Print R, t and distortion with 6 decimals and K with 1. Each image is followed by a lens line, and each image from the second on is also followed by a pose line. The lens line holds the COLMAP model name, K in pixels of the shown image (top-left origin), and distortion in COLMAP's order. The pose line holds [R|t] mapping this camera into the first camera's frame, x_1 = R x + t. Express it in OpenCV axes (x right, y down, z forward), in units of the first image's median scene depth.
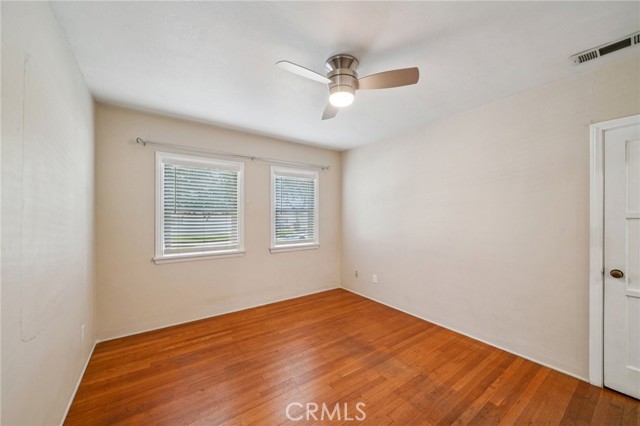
lens RADIAL K [[235.3, 0, 317.3], [0, 235.3, 216.7], [0, 0, 1]] dist [0.000313, 0.000055]
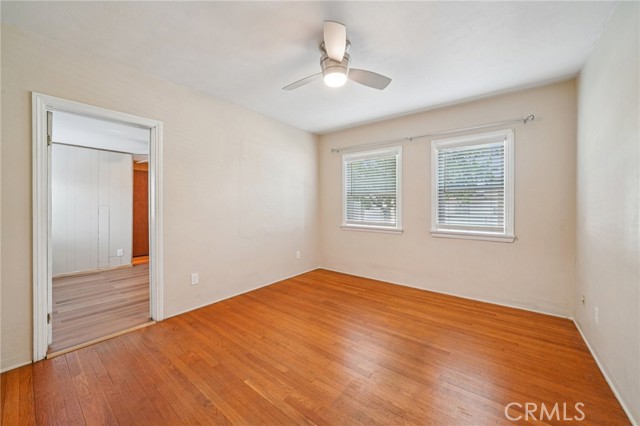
lens RADIAL K [[245.6, 0, 315.3], [0, 245.6, 207.2], [0, 0, 1]] dist [-0.001228, -0.000836]
pose [[0.288049, 0.019673, -0.957413, 0.714028], [0.005521, 0.999738, 0.022204, 0.020151], [0.957600, -0.011681, 0.287865, 0.353164]]
